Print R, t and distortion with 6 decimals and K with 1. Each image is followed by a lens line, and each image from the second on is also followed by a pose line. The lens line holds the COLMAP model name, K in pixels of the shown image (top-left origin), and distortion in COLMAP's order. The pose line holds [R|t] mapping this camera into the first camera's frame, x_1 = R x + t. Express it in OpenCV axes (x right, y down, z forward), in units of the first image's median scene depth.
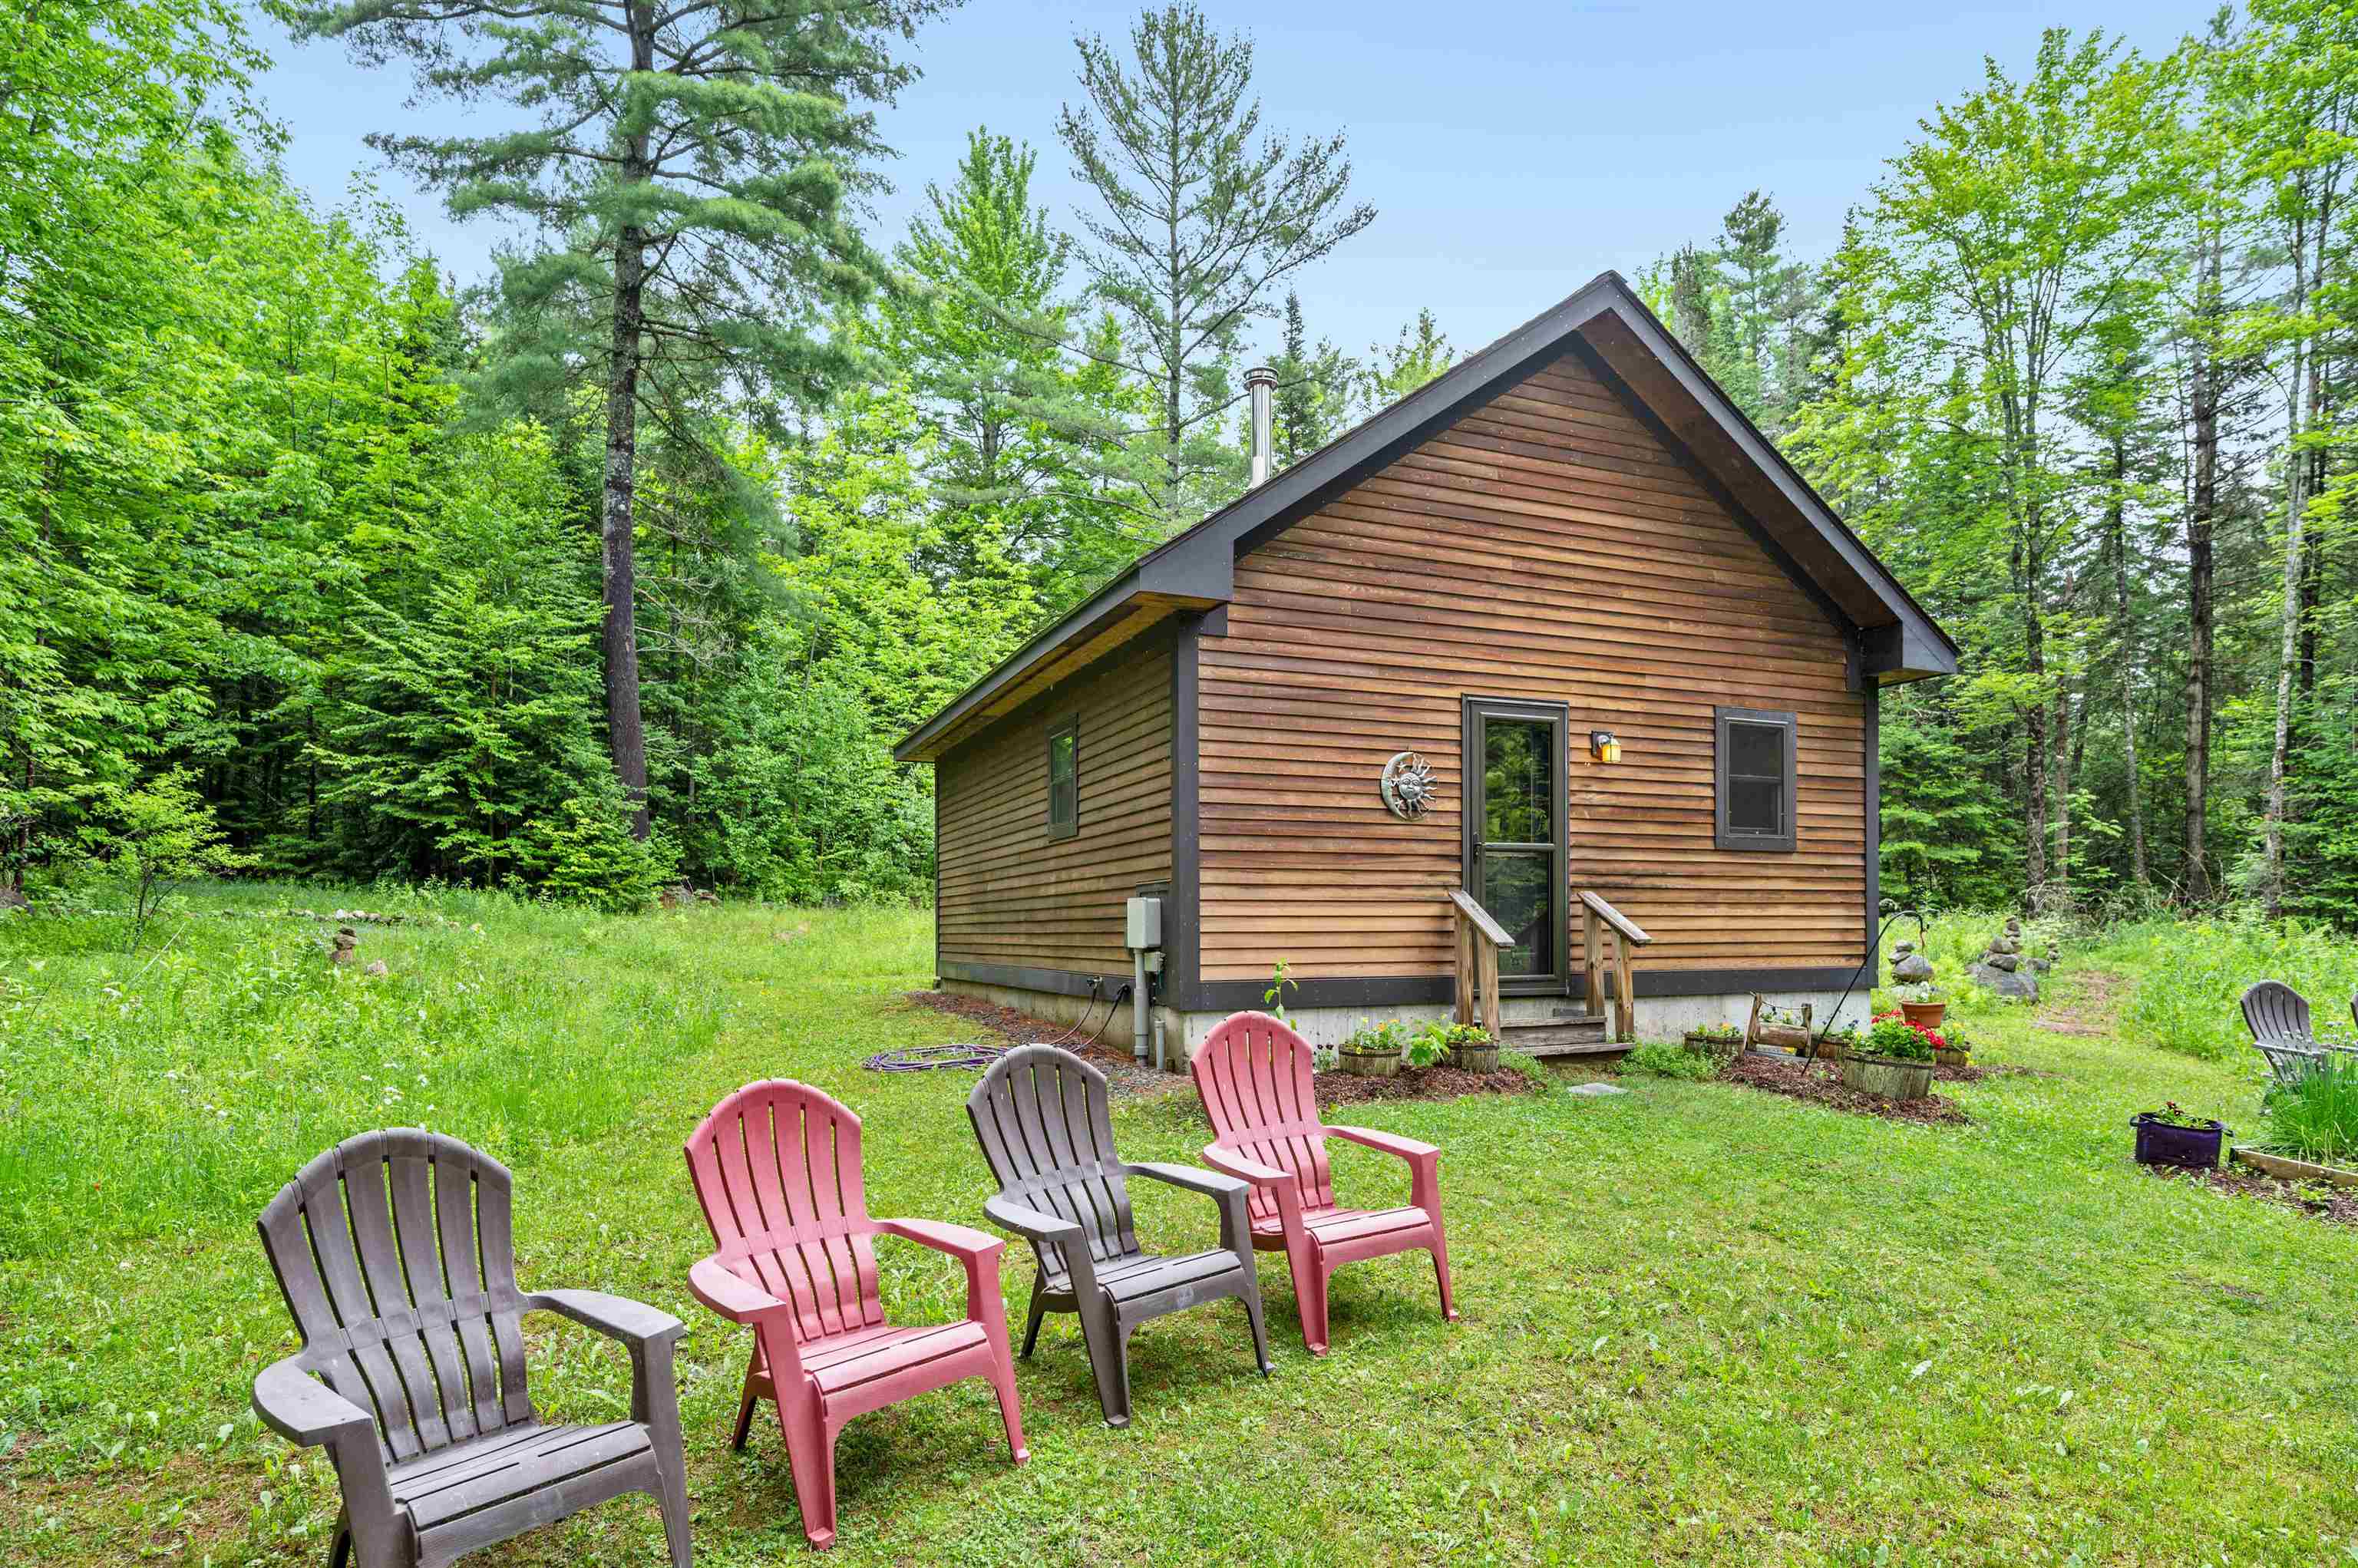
lens RADIAL K [[1342.9, 0, 1226.4], [0, 1342.9, 960.5], [0, 0, 1]] dist [-0.003678, 0.001450]
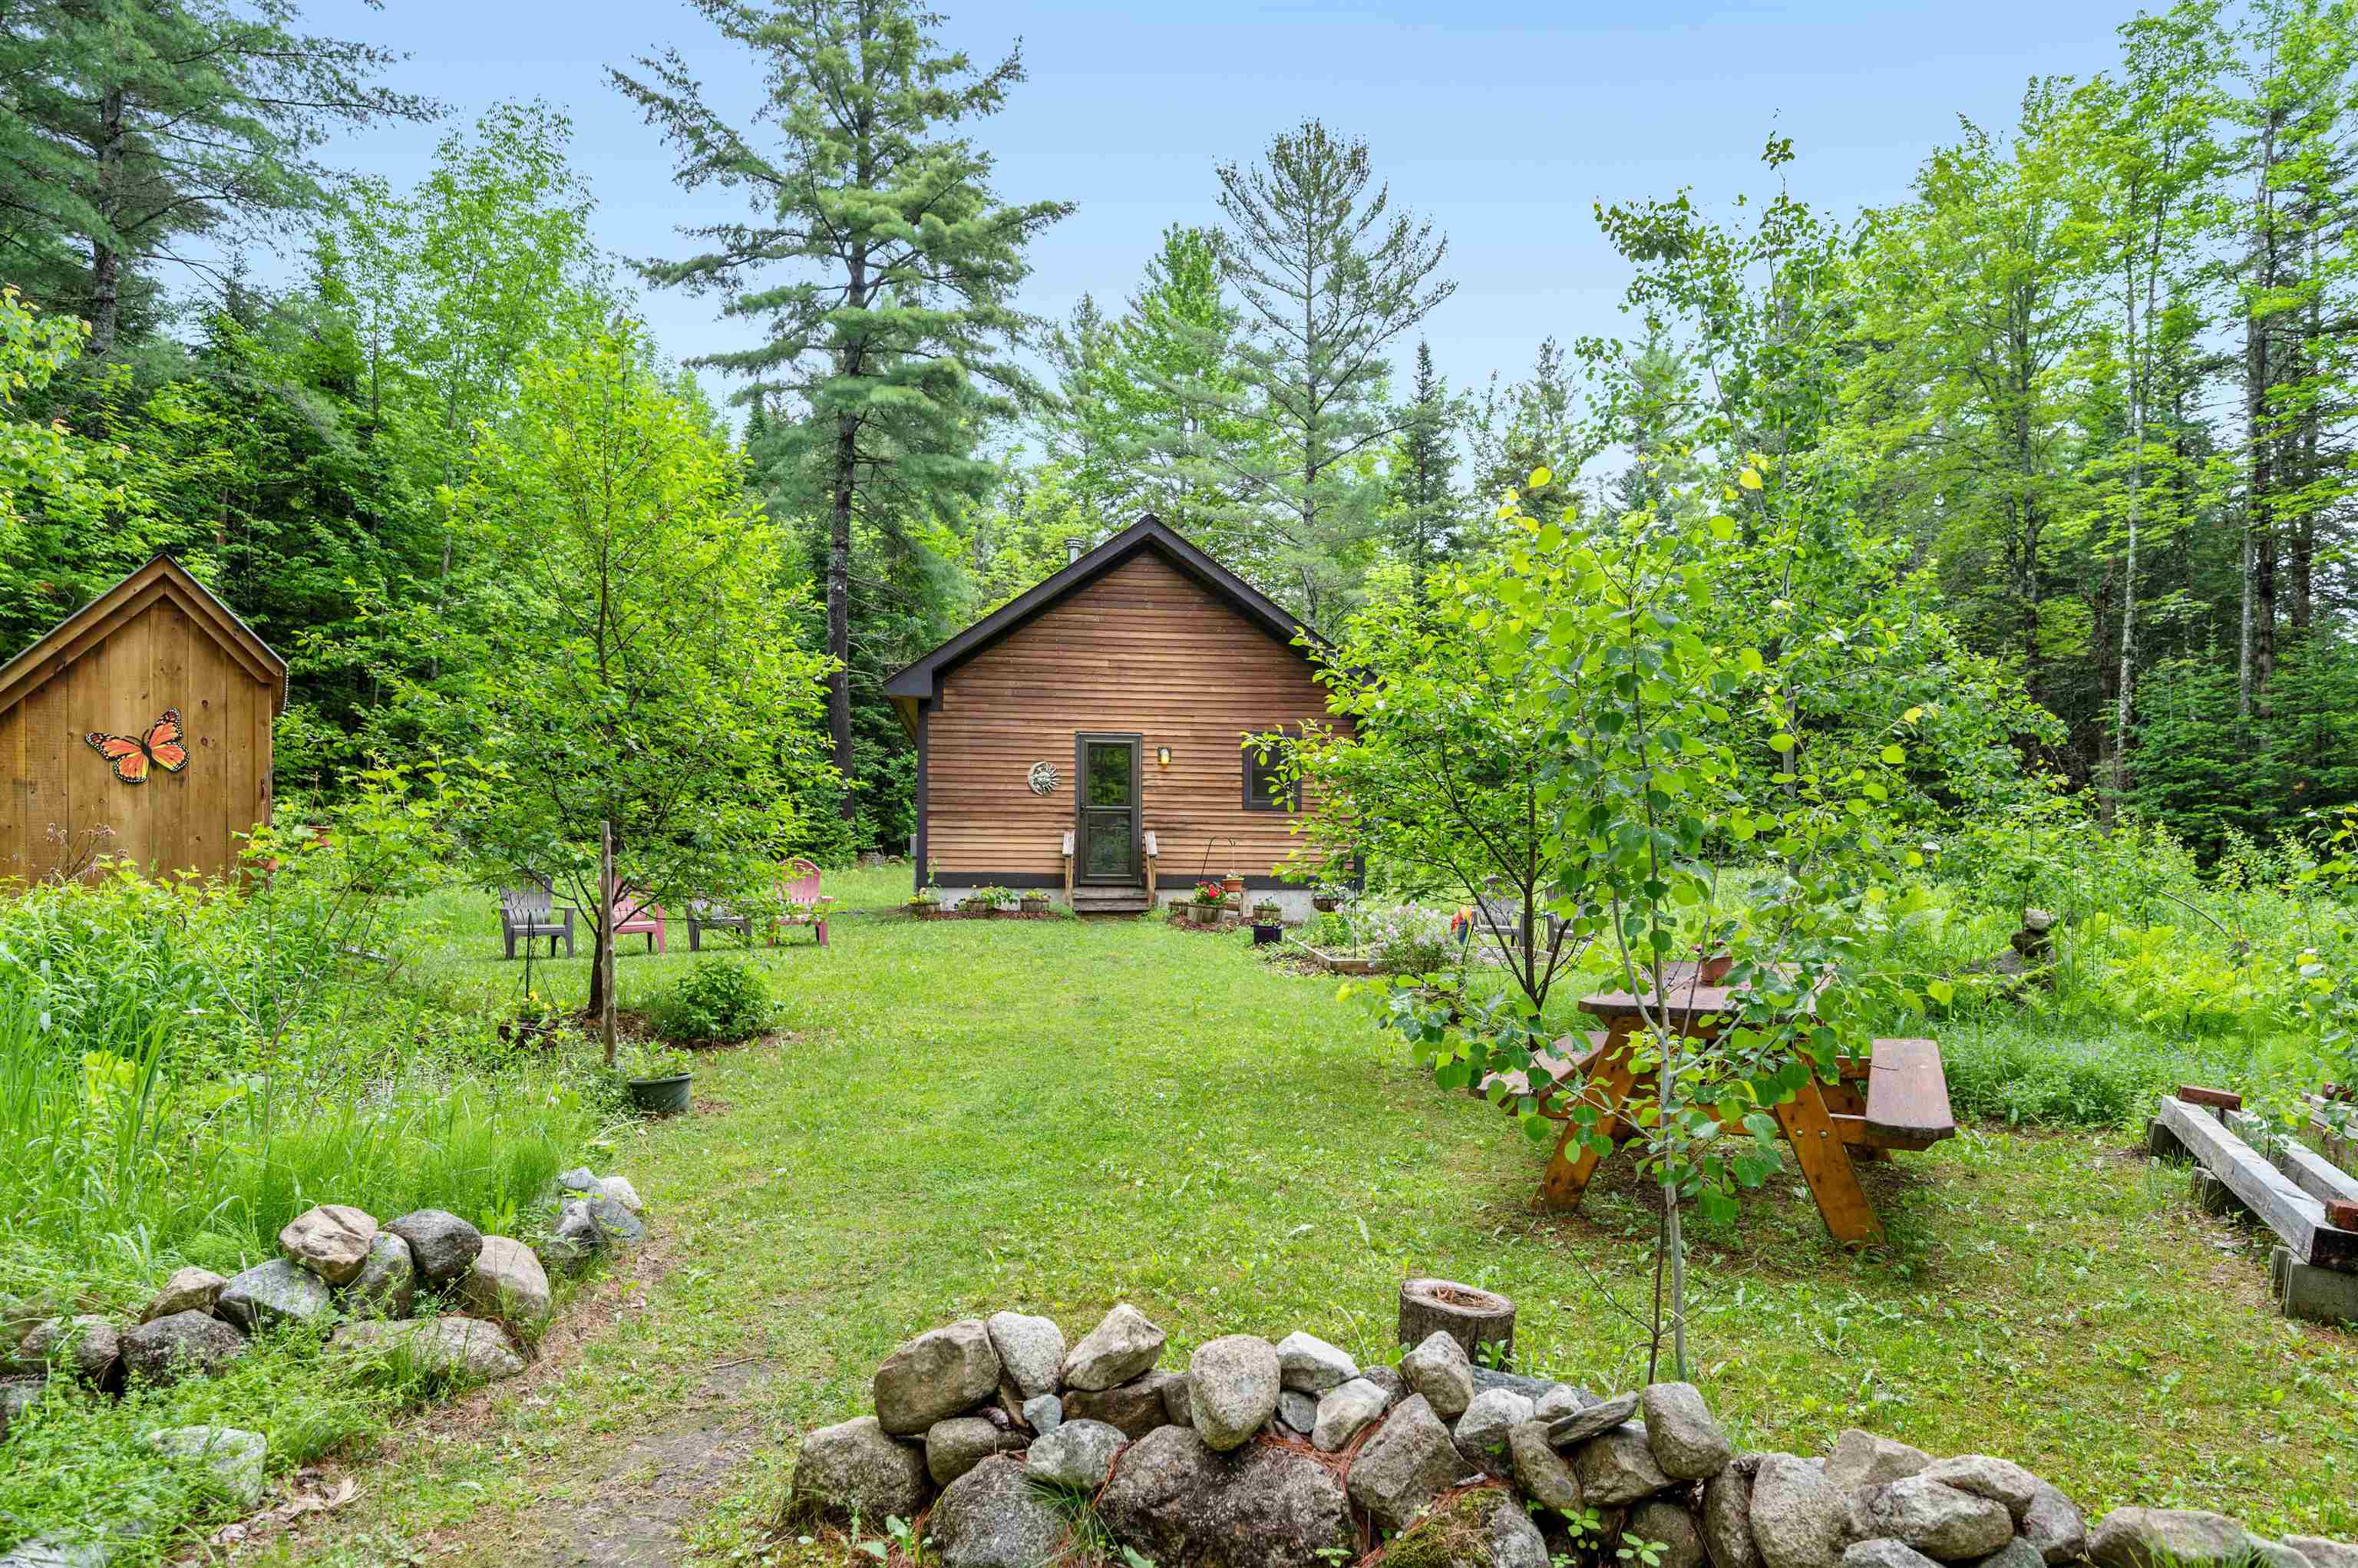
lens RADIAL K [[1381.7, 0, 1175.9], [0, 1381.7, 904.7], [0, 0, 1]] dist [-0.002169, -0.001302]
pose [[0.962601, 0.007503, -0.270819, 0.797544], [-0.016469, 0.999388, -0.030850, 0.107211], [0.270422, 0.034156, 0.962136, -0.834155]]
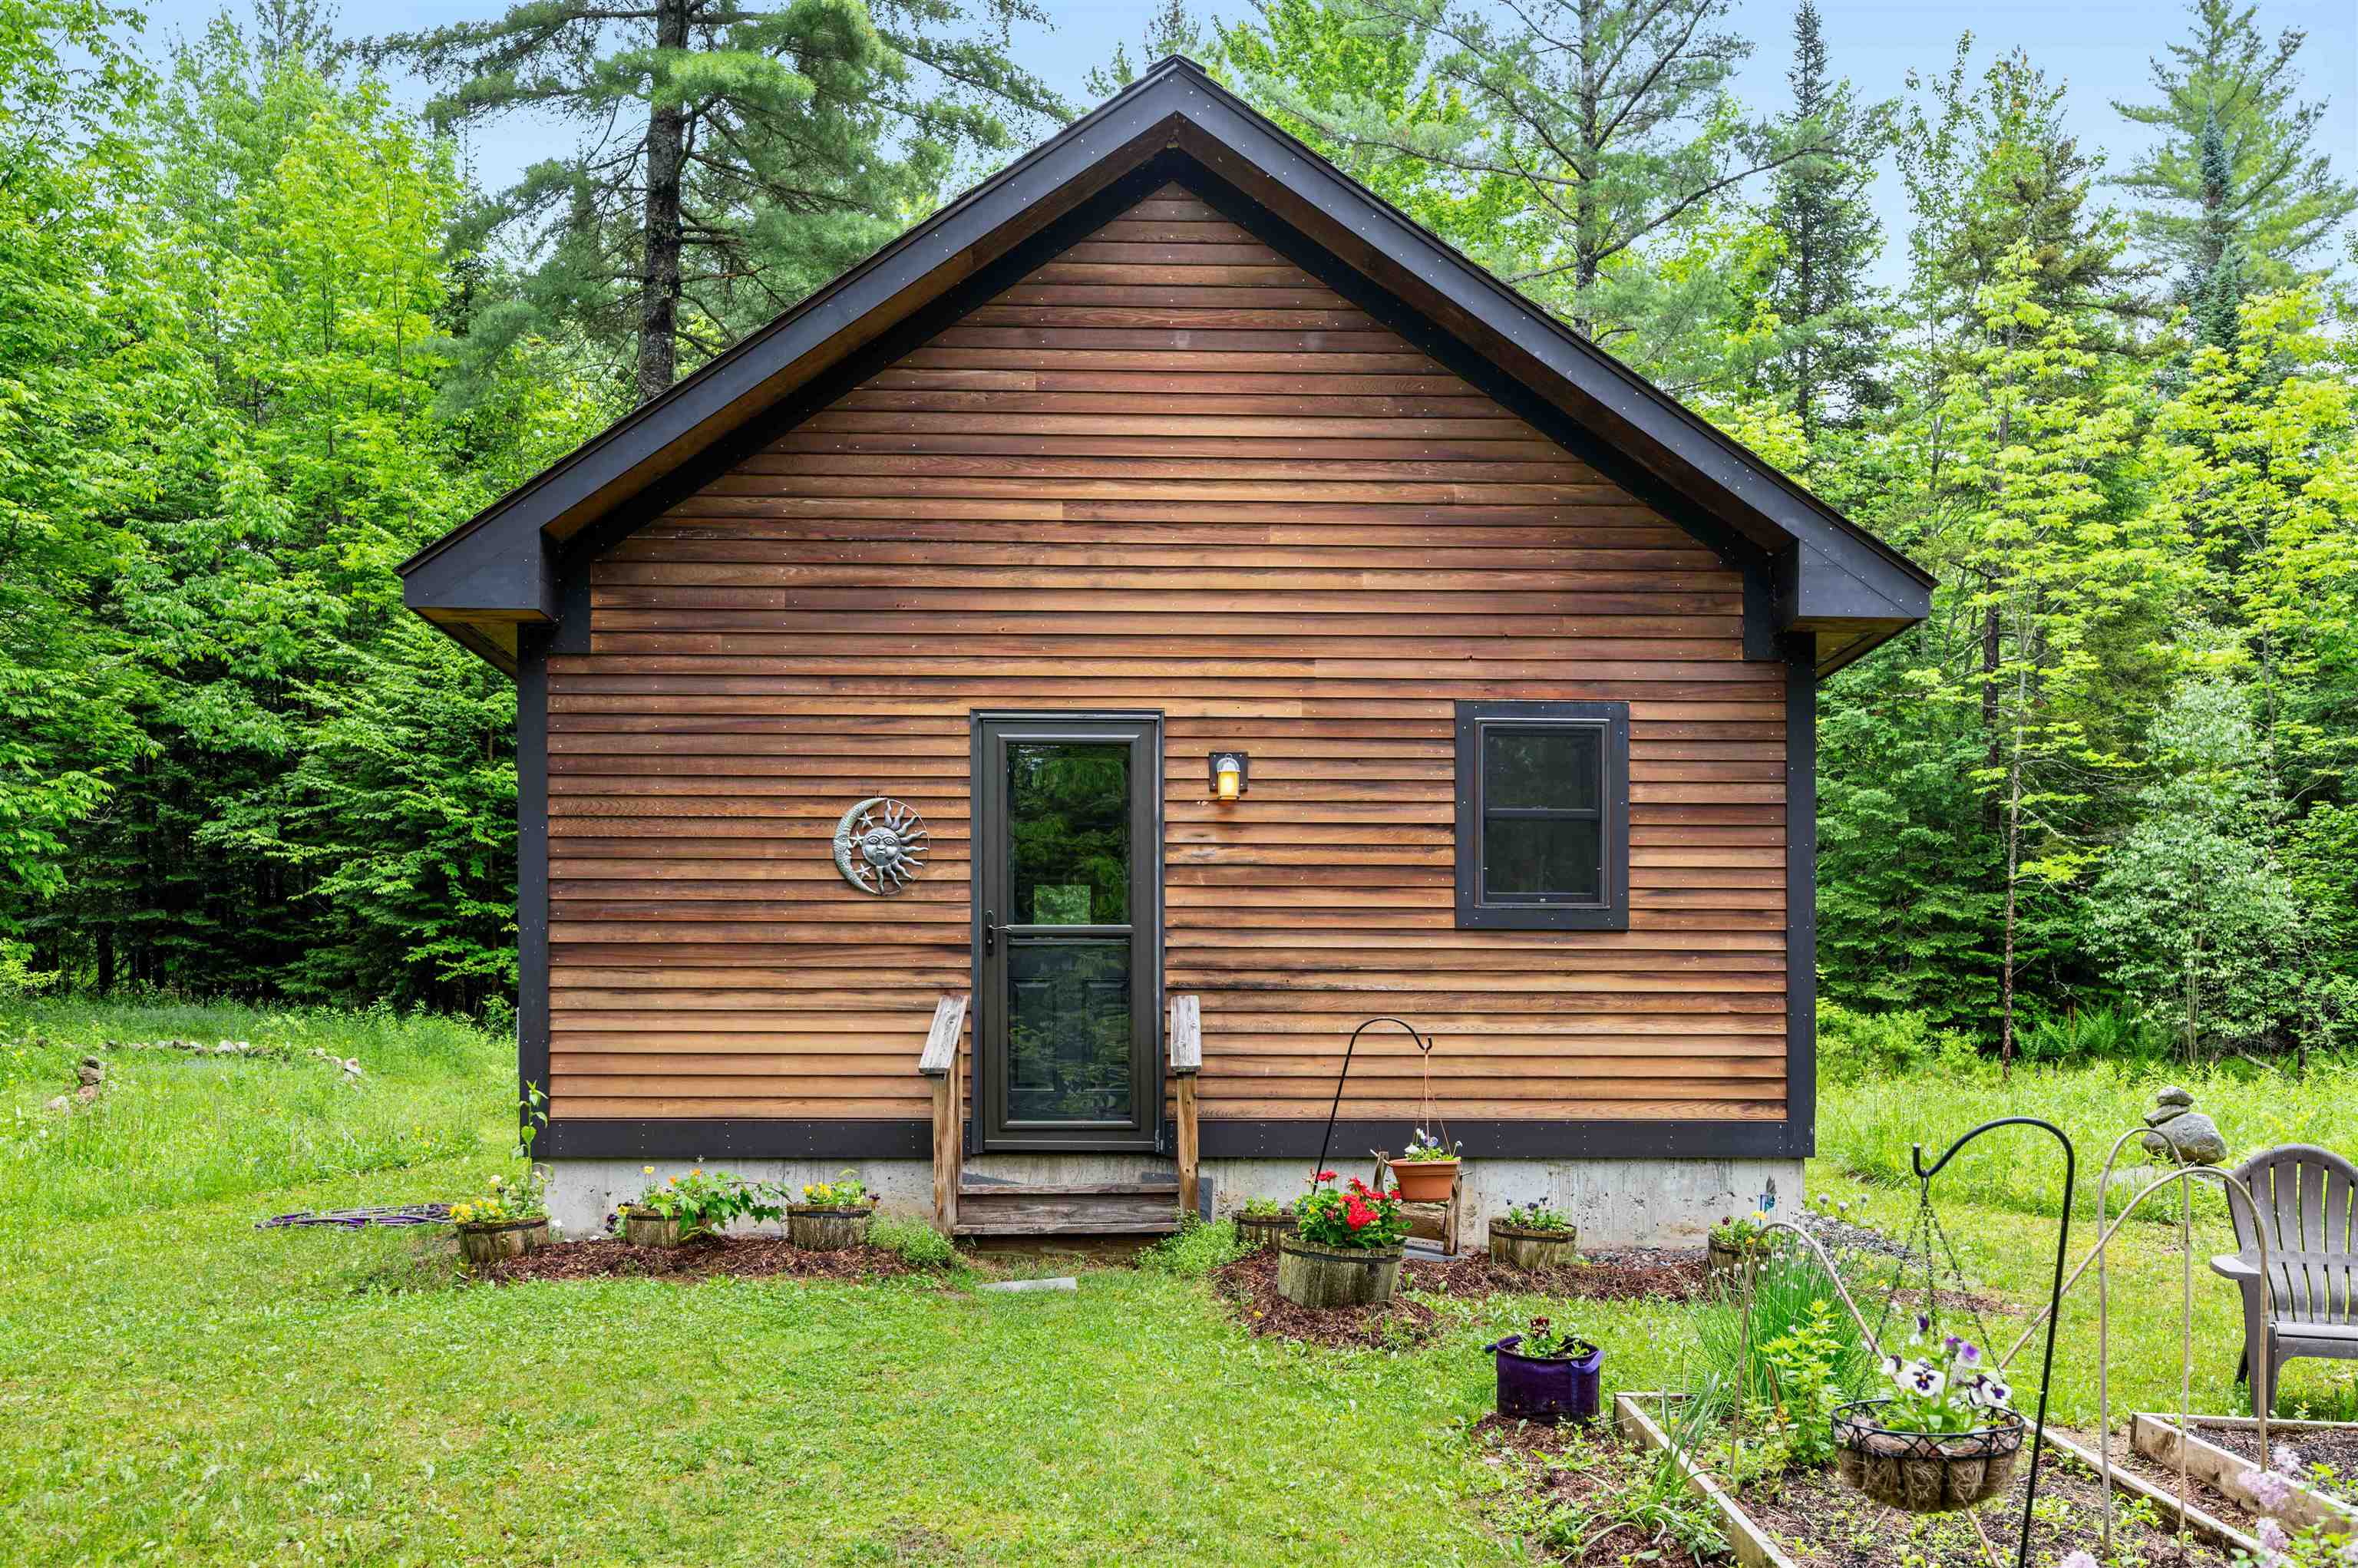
lens RADIAL K [[2170.0, 0, 1133.0], [0, 2170.0, 1150.7], [0, 0, 1]] dist [-0.003815, -0.006594]
pose [[0.931252, 0.016614, -0.363997, 0.605102], [-0.014034, 0.999854, 0.009733, 0.014176], [0.364106, -0.003955, 0.931349, -0.005225]]
